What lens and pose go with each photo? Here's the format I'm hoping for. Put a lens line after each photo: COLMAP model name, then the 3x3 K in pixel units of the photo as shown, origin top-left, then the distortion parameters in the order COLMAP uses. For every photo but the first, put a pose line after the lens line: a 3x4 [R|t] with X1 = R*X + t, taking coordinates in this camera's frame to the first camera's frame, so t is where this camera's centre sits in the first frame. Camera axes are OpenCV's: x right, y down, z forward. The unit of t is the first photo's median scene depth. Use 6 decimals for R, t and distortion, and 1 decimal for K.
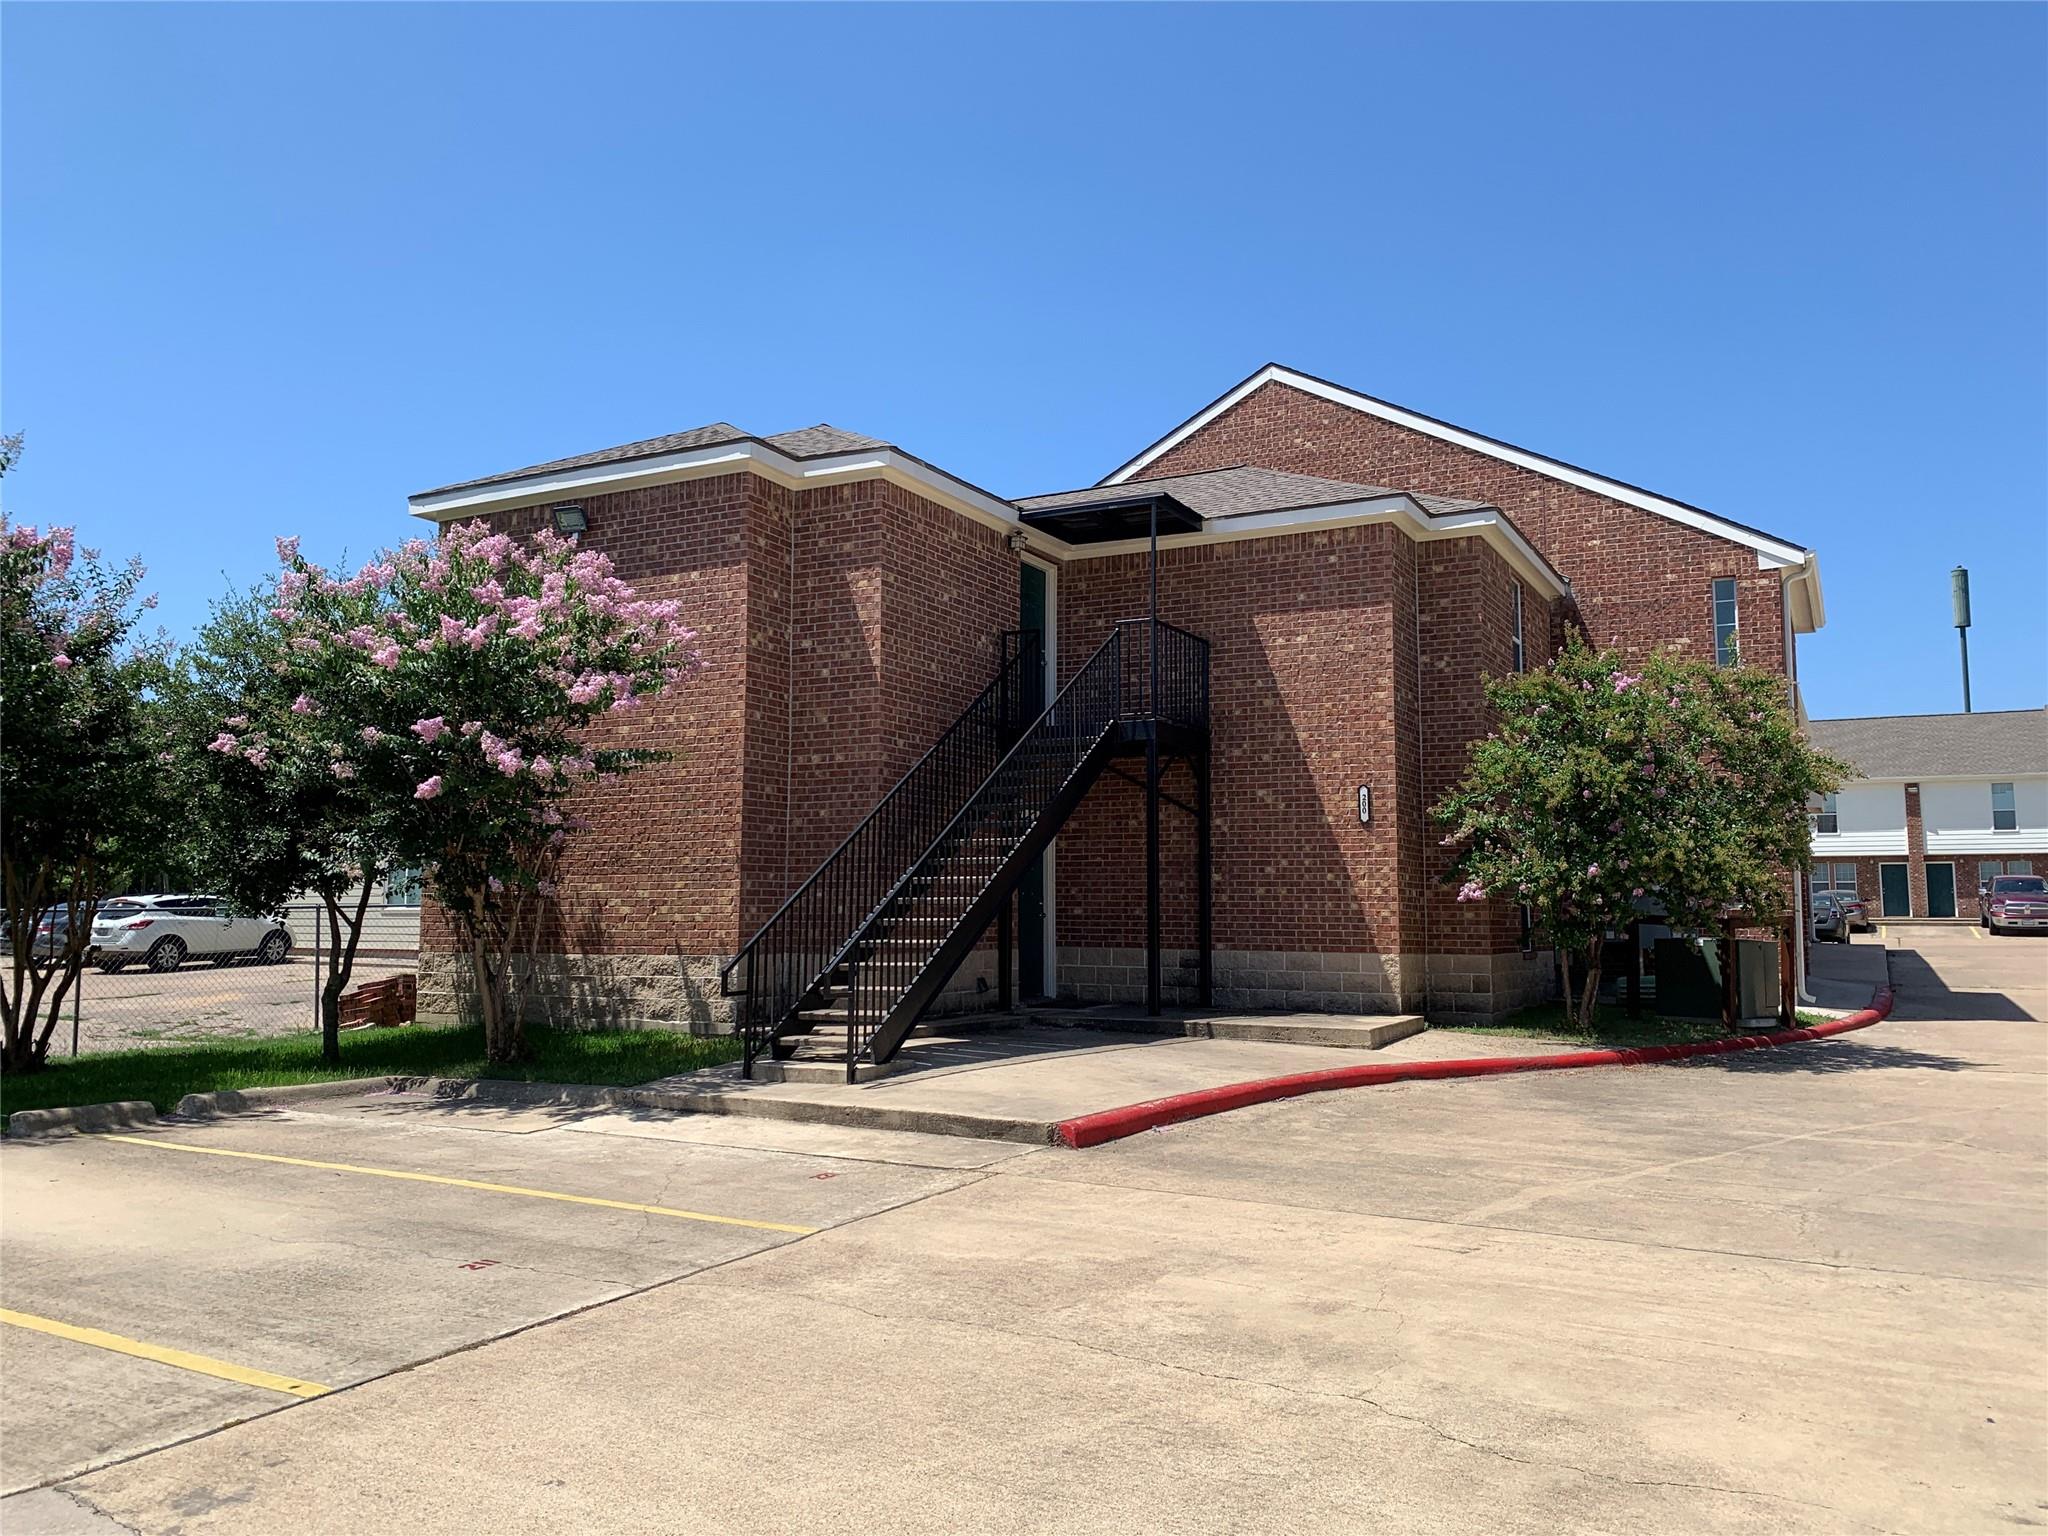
lens RADIAL K [[1558.1, 0, 1018.3], [0, 1558.1, 768.1], [0, 0, 1]] dist [0.062047, -0.084717]
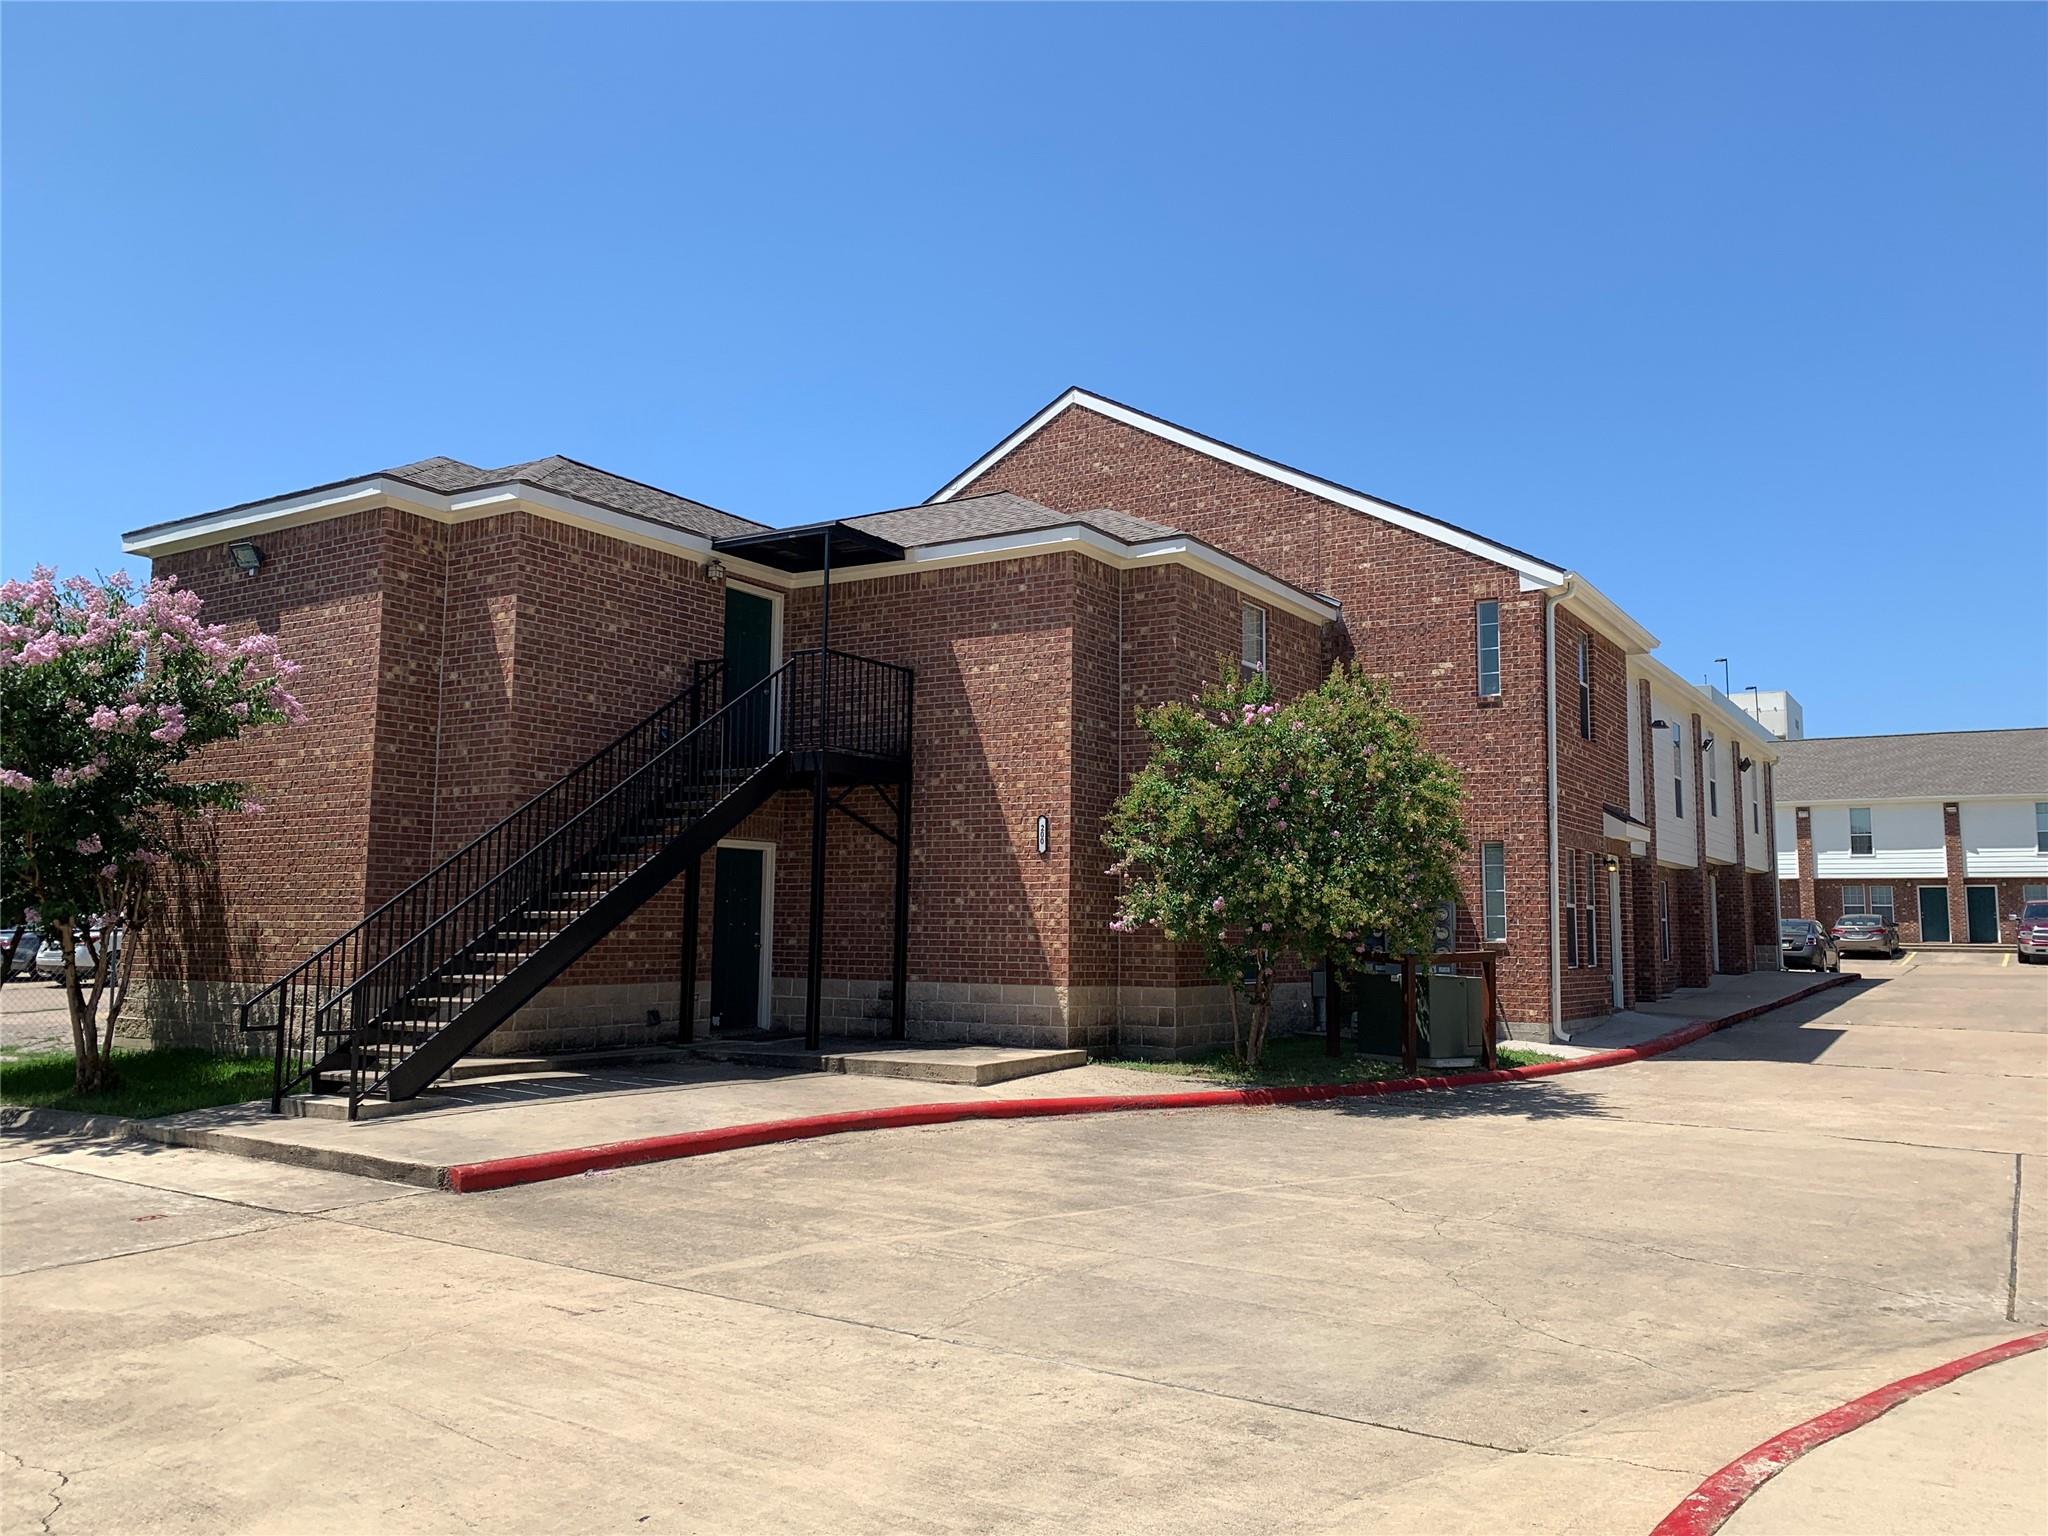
lens RADIAL K [[1558.1, 0, 1042.8], [0, 1558.1, 768.1], [0, 0, 1]] dist [0.062047, -0.084717]
pose [[0.997727, -0.001645, -0.067366, 0.286424], [0.000991, 0.999952, -0.009744, -0.009571], [0.067379, 0.009655, 0.997681, 0.015902]]
